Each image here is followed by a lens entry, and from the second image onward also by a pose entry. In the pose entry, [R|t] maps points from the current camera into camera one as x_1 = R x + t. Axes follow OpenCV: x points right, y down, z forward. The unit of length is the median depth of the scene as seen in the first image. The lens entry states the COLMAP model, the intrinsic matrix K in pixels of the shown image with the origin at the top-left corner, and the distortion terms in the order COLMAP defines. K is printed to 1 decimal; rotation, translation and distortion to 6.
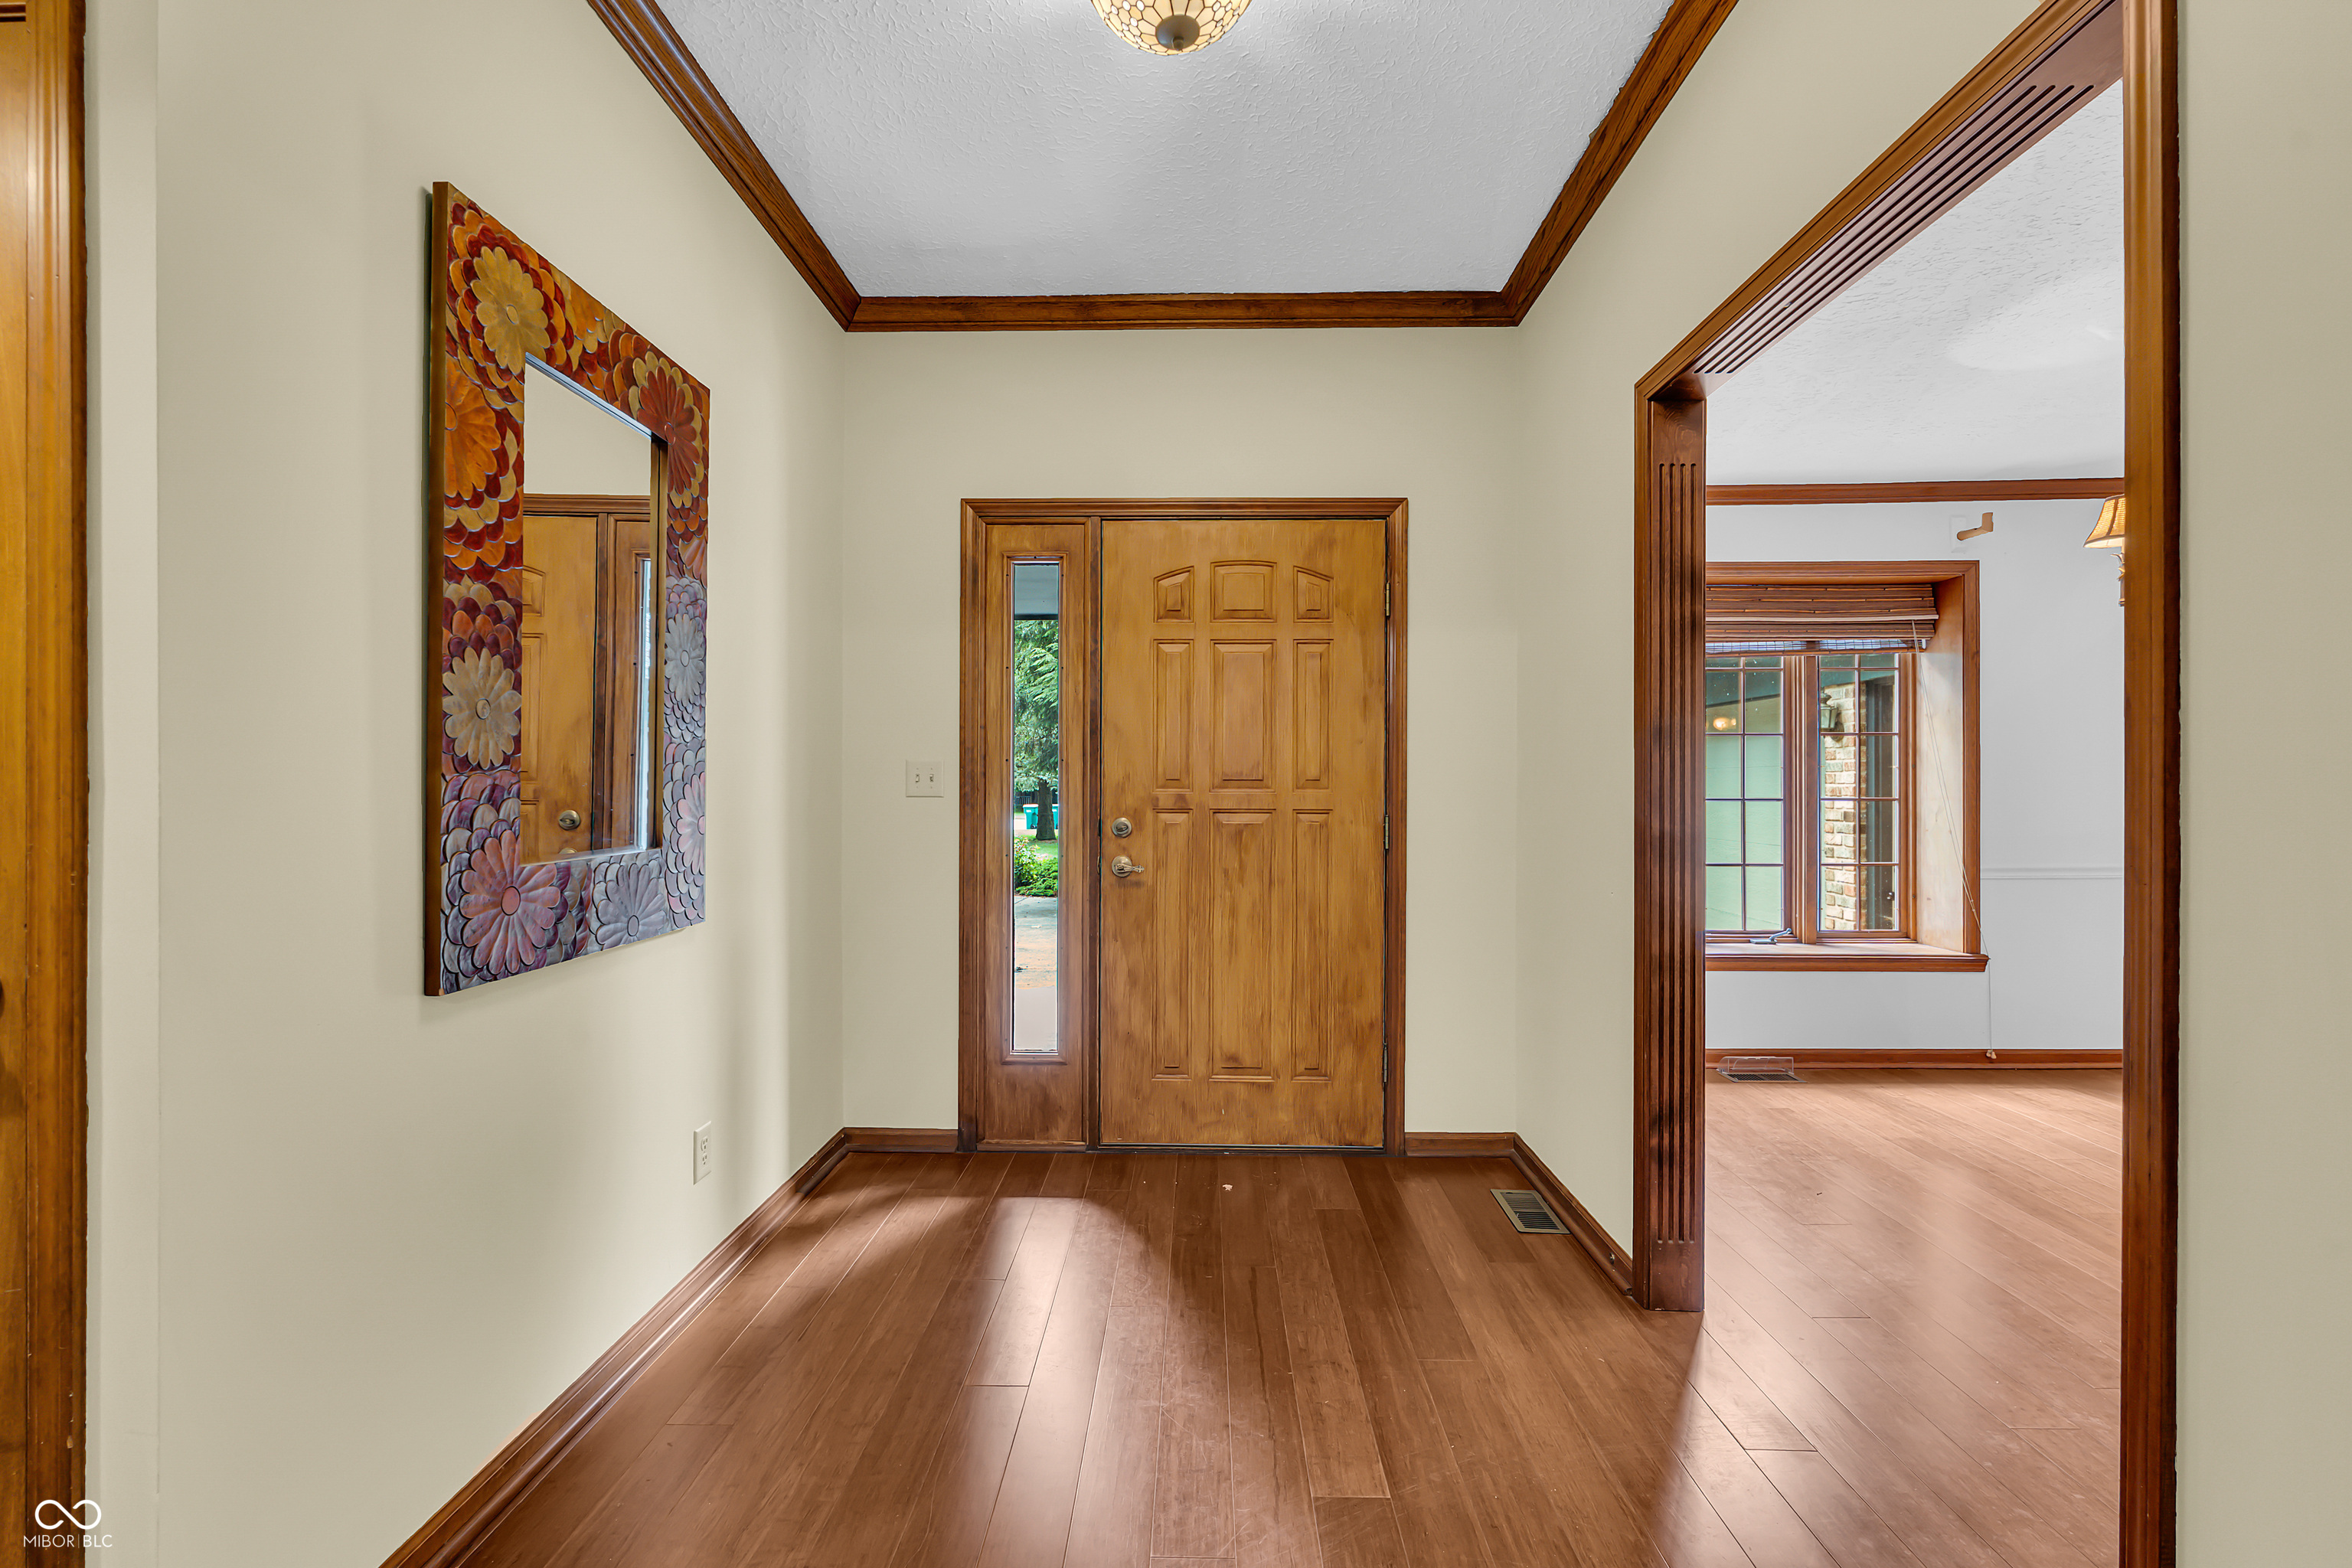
lens RADIAL K [[1033.9, 0, 1187.4], [0, 1033.9, 790.5], [0, 0, 1]] dist [-0.000022, 0.000005]
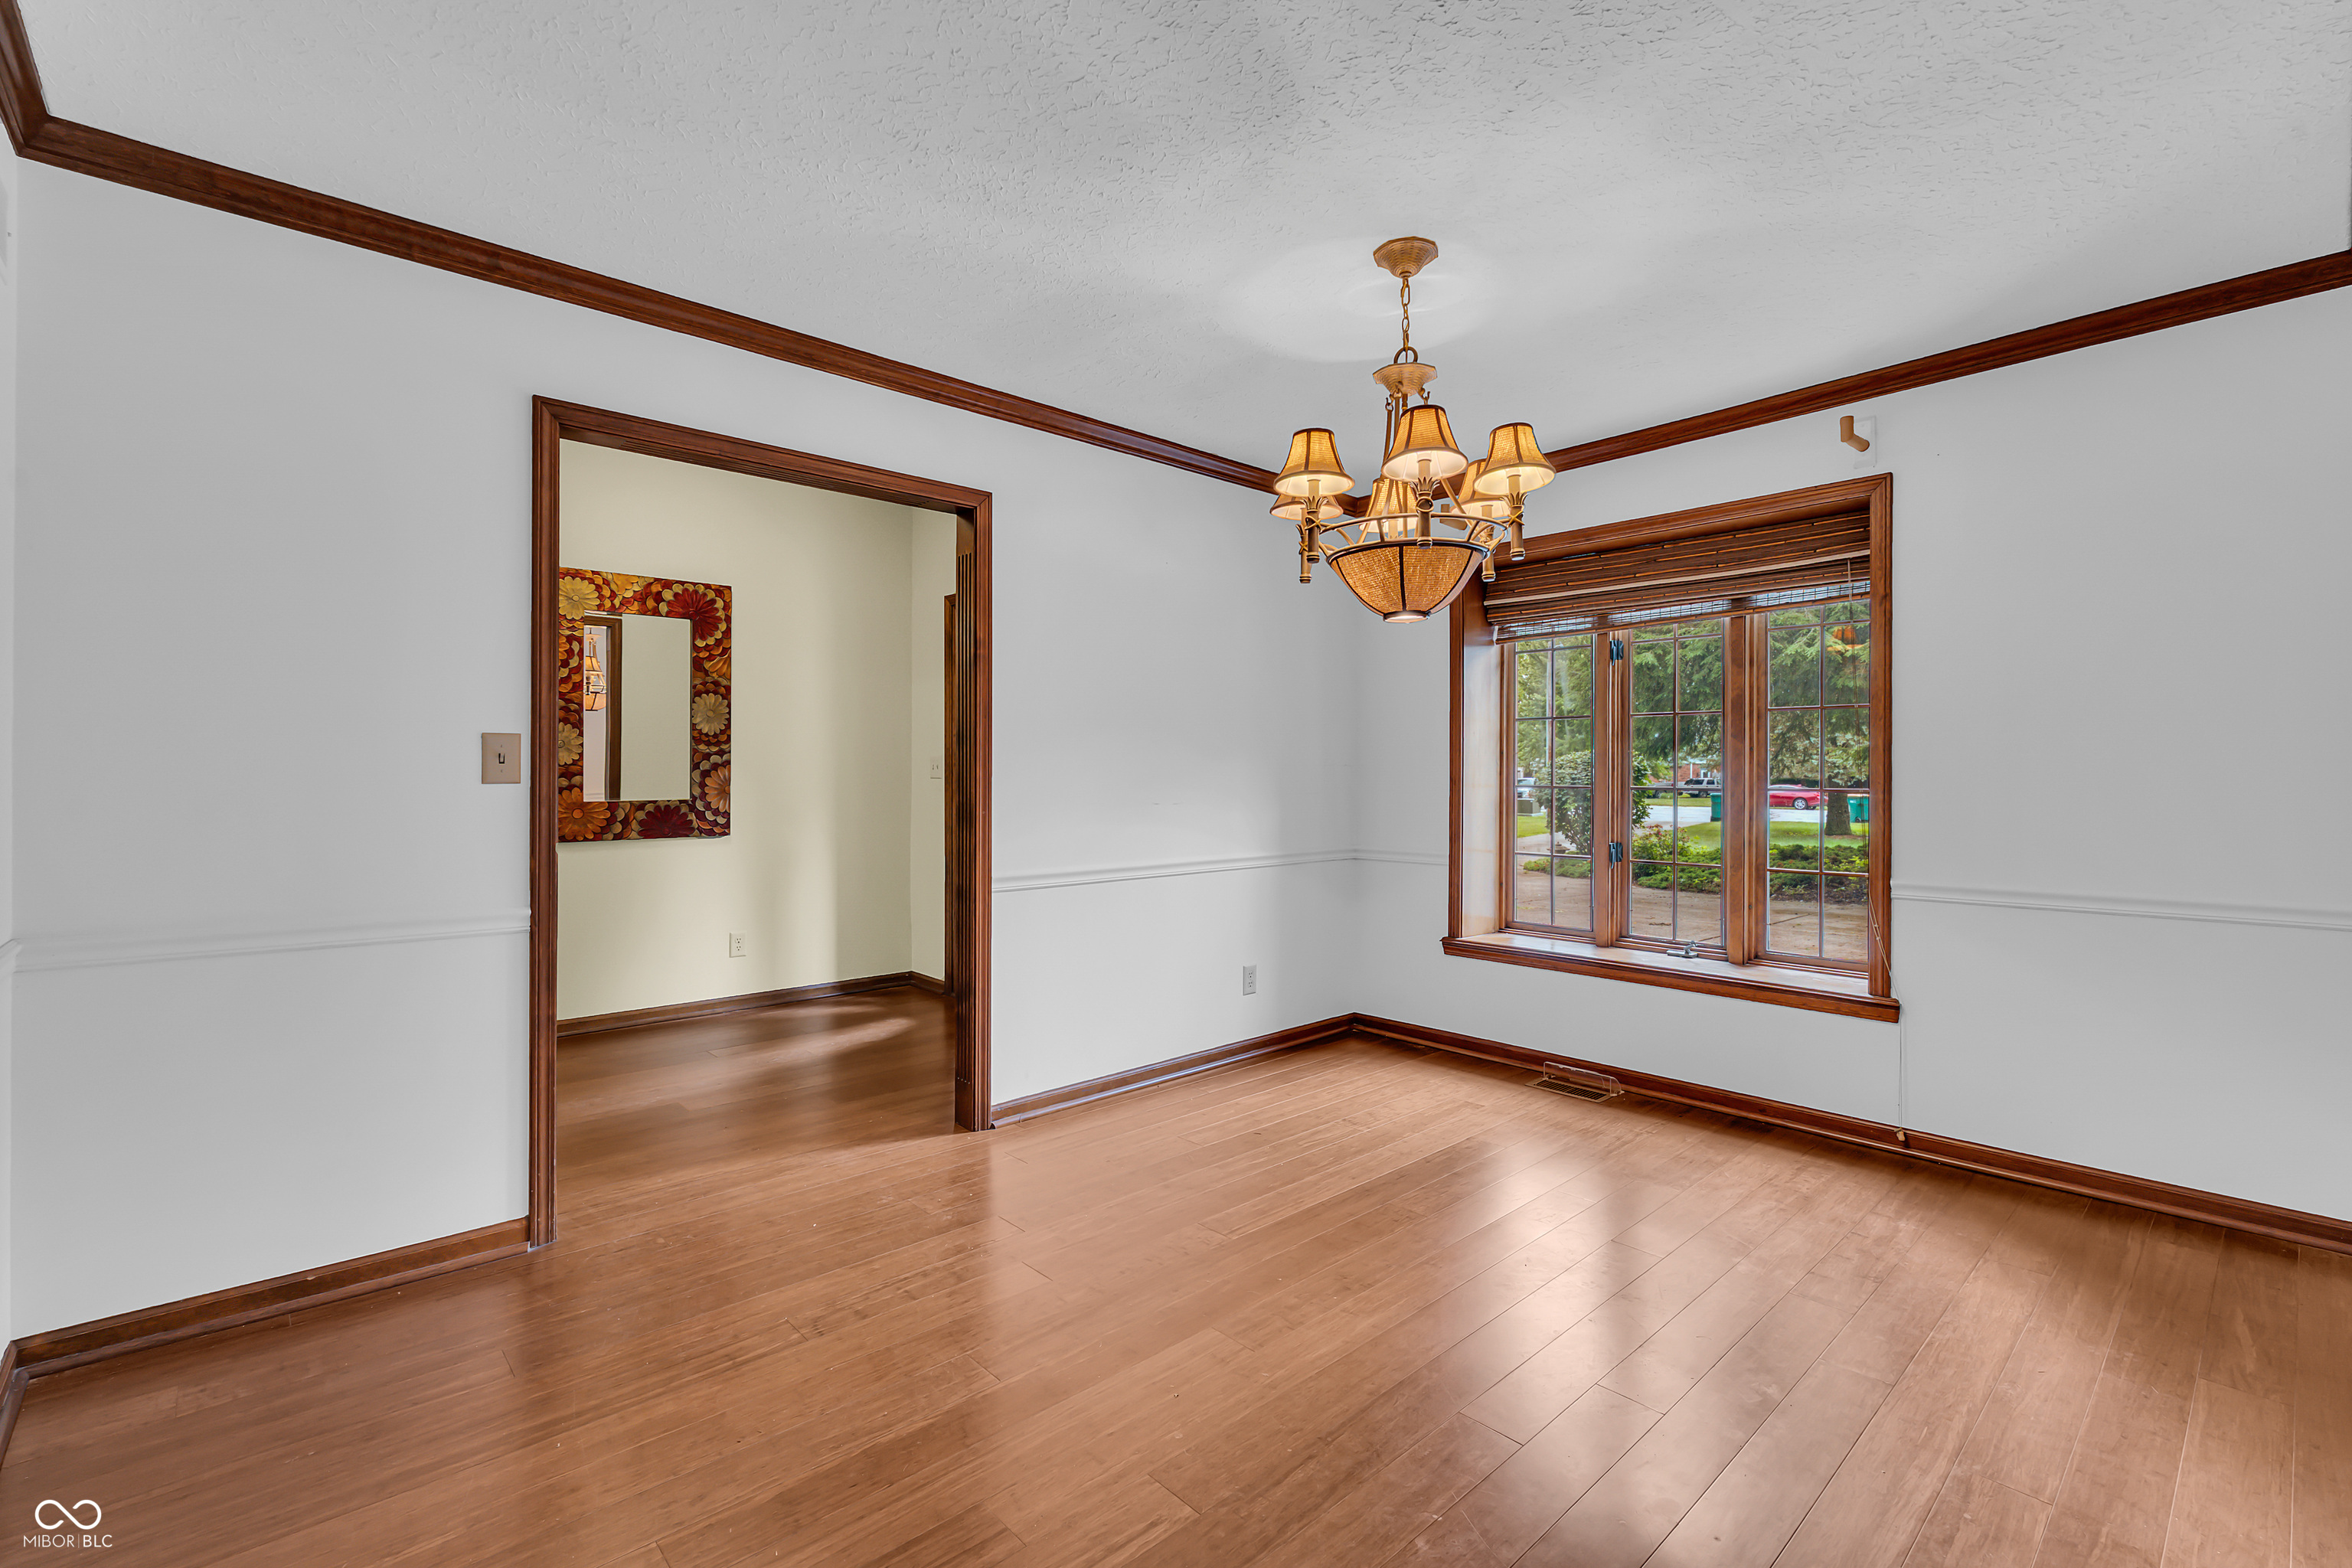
lens RADIAL K [[1037.3, 0, 1177.9], [0, 1037.3, 781.3], [0, 0, 1]] dist [-0.003672, 0.000043]
pose [[0.685819, 0.008602, -0.727721, 1.720948], [-0.004557, 0.999961, 0.007525, -0.004233], [0.727758, -0.001844, 0.685832, 0.199768]]
